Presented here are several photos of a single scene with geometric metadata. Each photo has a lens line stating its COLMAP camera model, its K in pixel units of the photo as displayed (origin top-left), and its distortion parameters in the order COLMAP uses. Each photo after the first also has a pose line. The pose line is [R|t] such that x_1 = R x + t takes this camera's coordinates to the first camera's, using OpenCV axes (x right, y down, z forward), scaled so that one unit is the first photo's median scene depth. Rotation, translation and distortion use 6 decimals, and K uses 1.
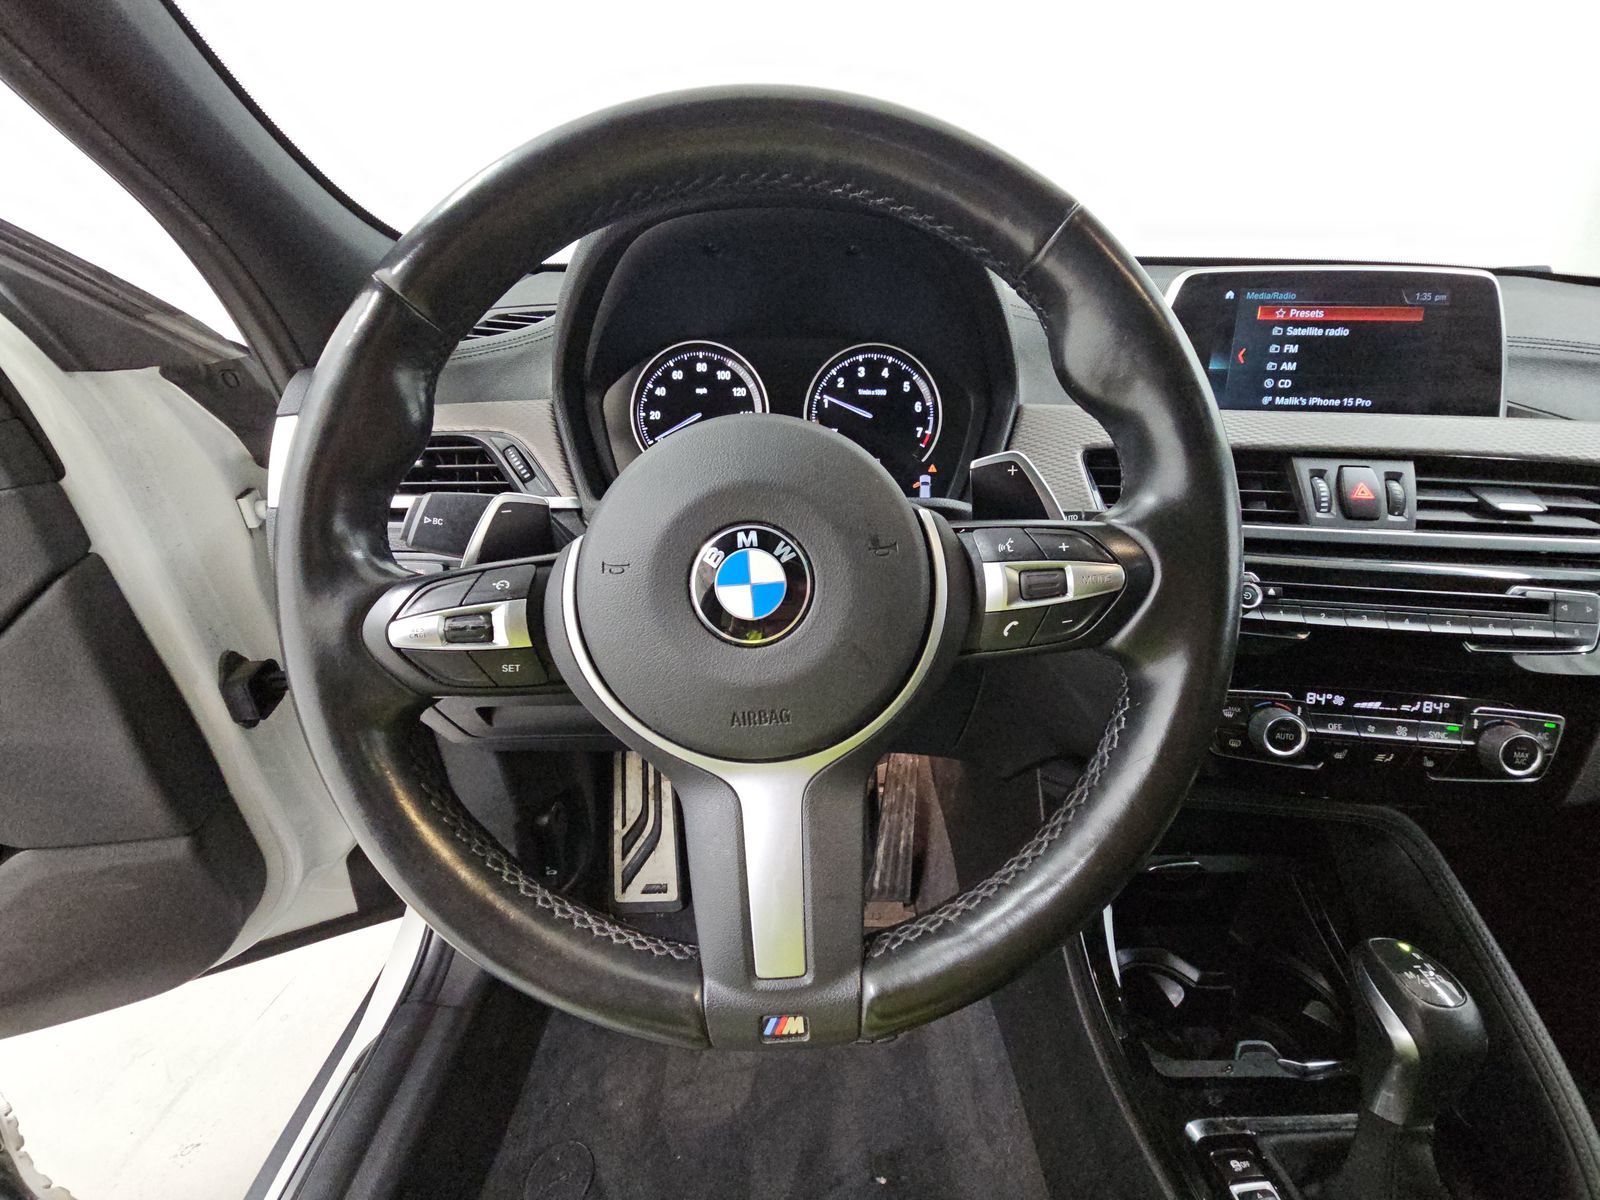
lens RADIAL K [[643.8, 0, 800.0], [0, 643.8, 600.0], [0, 0, 1]] dist [0.000775, -0.008943]
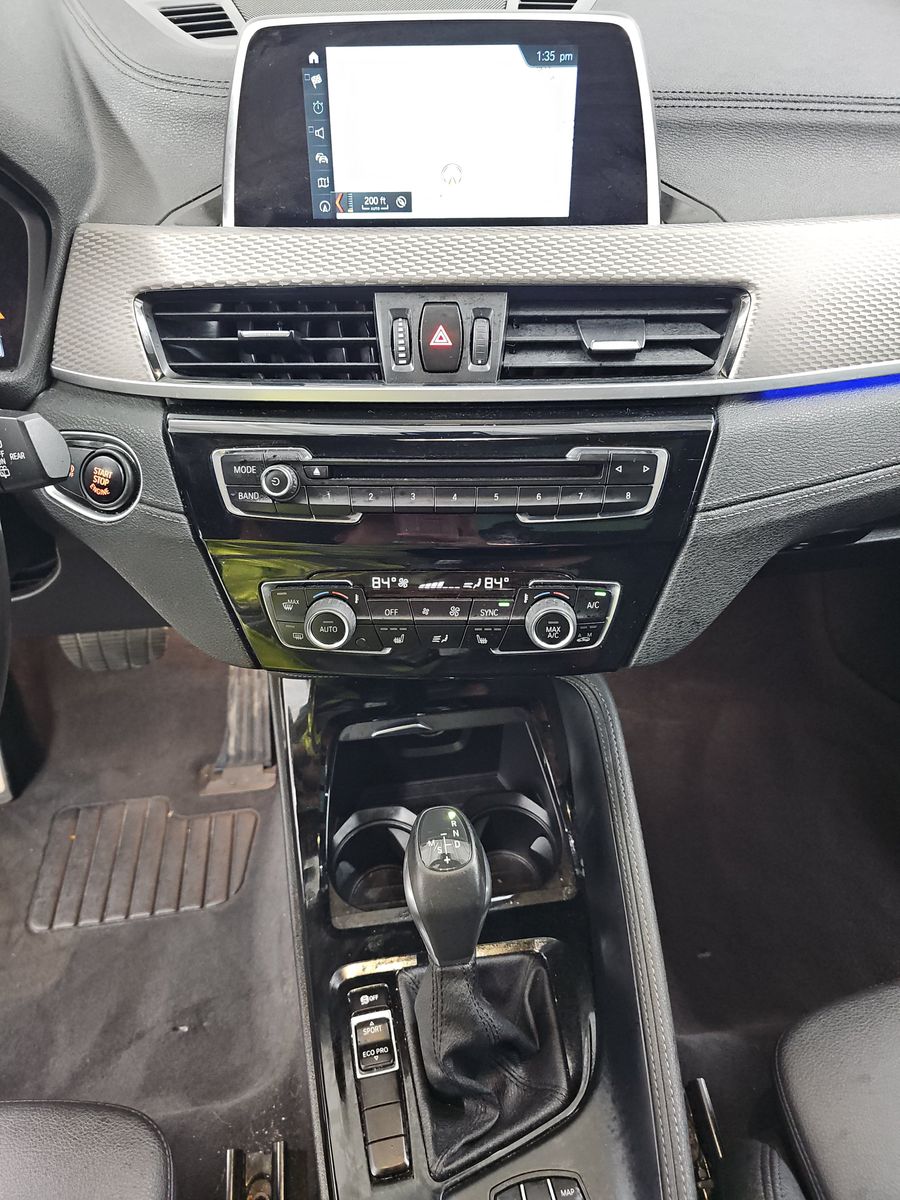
lens RADIAL K [[797.9, 0, 449.7], [0, 797.9, 620.5], [0, 0, 1]] dist [0.082996, -0.143287]
pose [[0.991119, -0.101334, 0.086114, 0.754530], [0.069950, 0.948005, 0.310473, -0.141045], [-0.113098, -0.301692, 0.946674, -0.125863]]
